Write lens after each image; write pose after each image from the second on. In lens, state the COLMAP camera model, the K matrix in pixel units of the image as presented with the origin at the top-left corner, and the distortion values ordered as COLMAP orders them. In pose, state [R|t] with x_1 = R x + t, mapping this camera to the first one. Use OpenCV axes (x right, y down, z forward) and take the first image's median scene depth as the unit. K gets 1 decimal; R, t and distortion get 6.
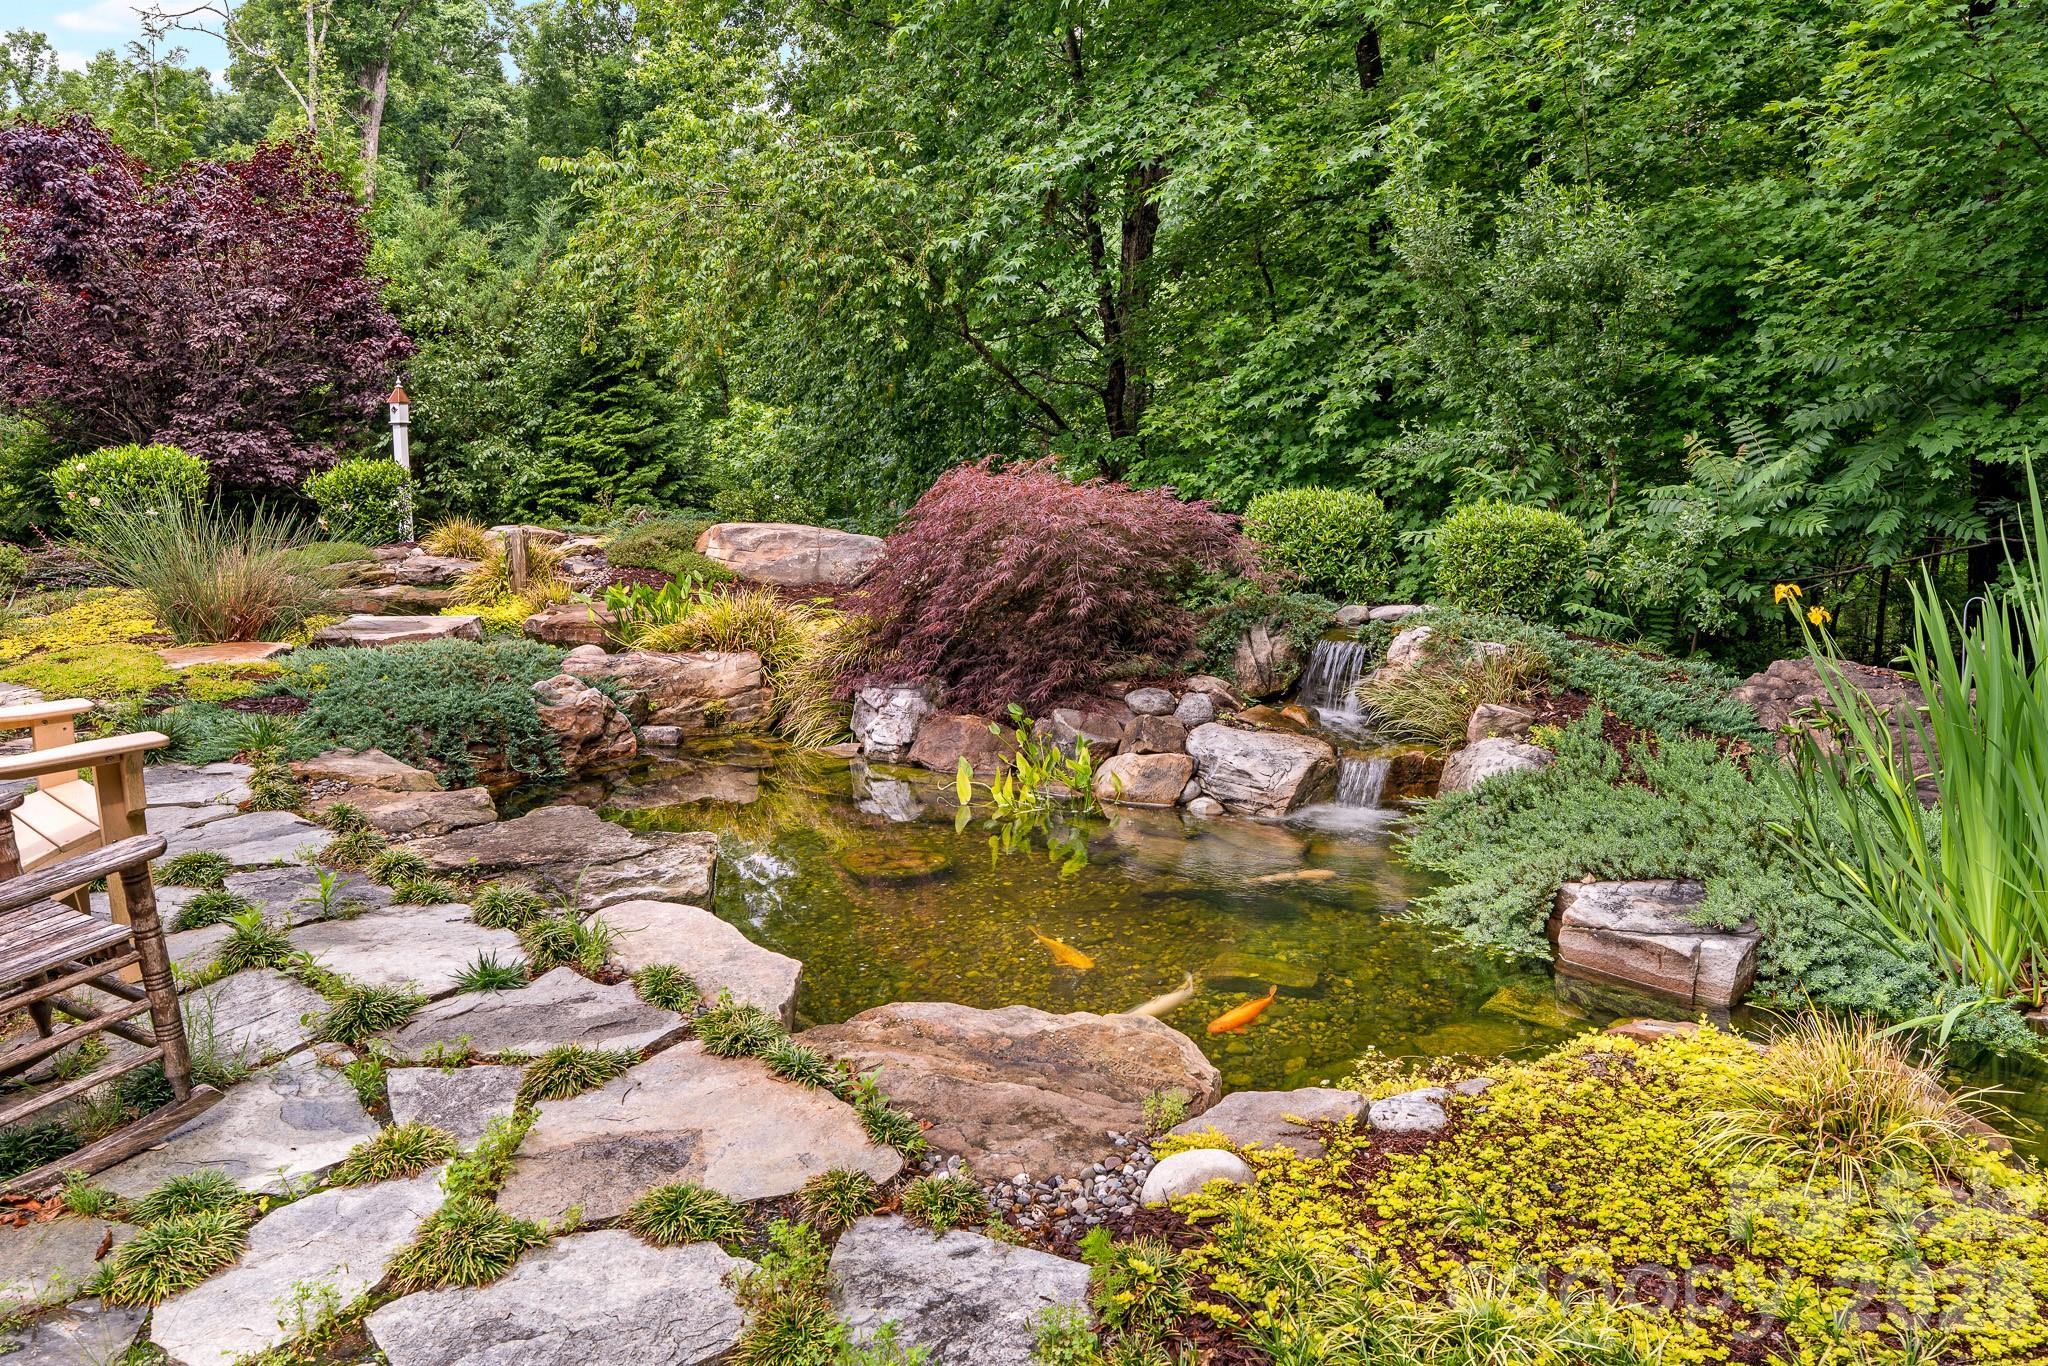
lens RADIAL K [[1388.6, 0, 1021.9], [0, 1388.6, 735.4], [0, 0, 1]] dist [-0.009863, -0.002940]
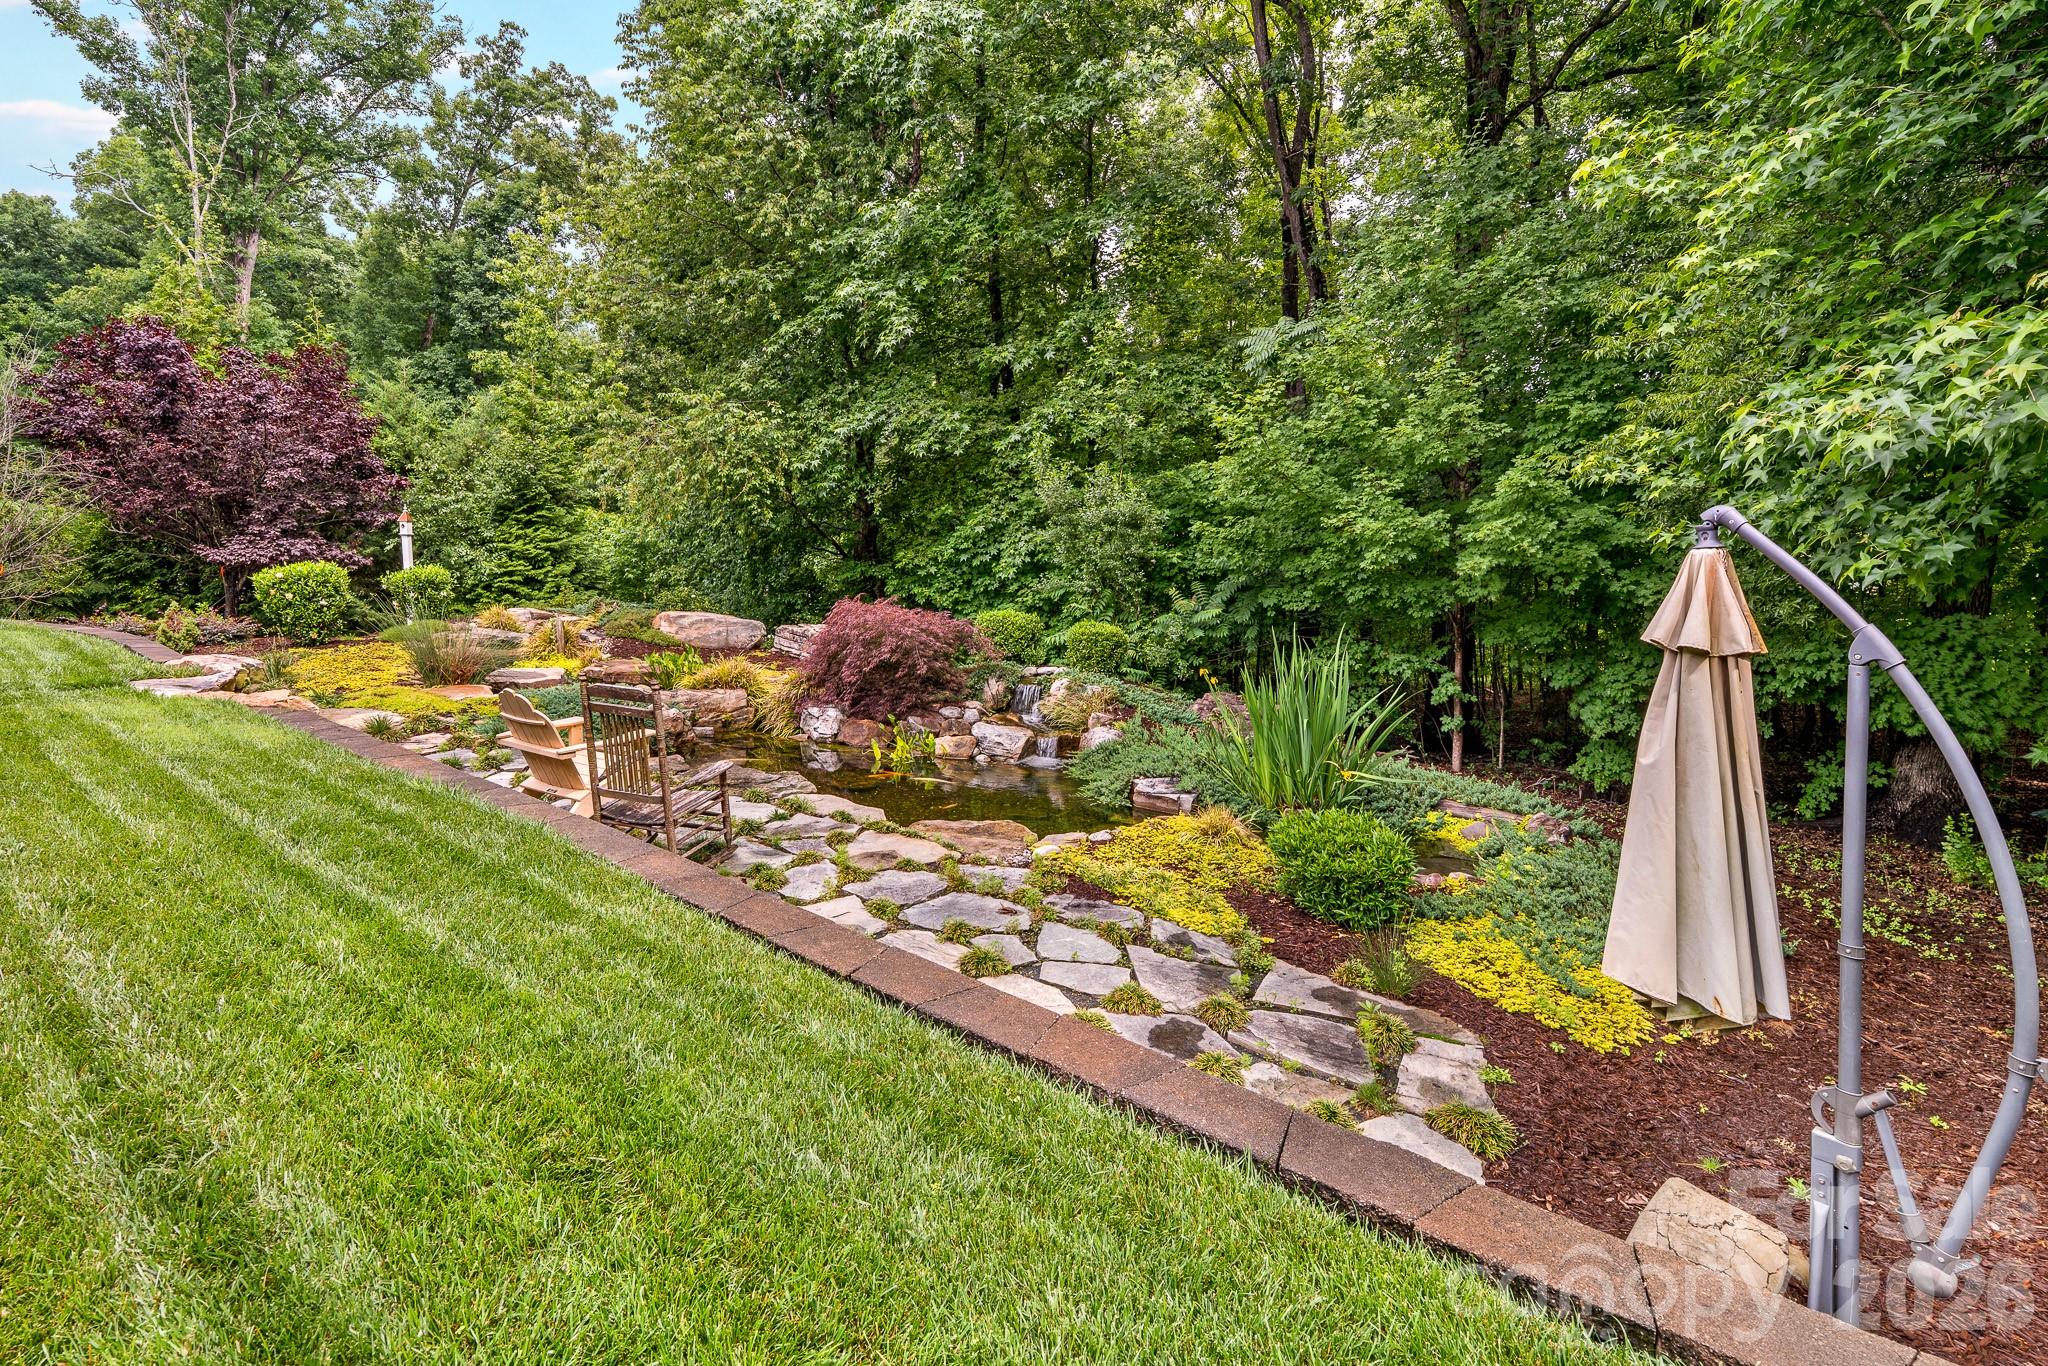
lens RADIAL K [[999.9, 0, 976.9], [0, 999.9, 620.5], [0, 0, 1]] dist [-0.000227, -0.001047]
pose [[0.968533, 0.014505, 0.248463, -0.215604], [0.013357, 0.993832, -0.110086, 0.004503], [-0.248527, 0.109940, 0.962366, -0.457733]]
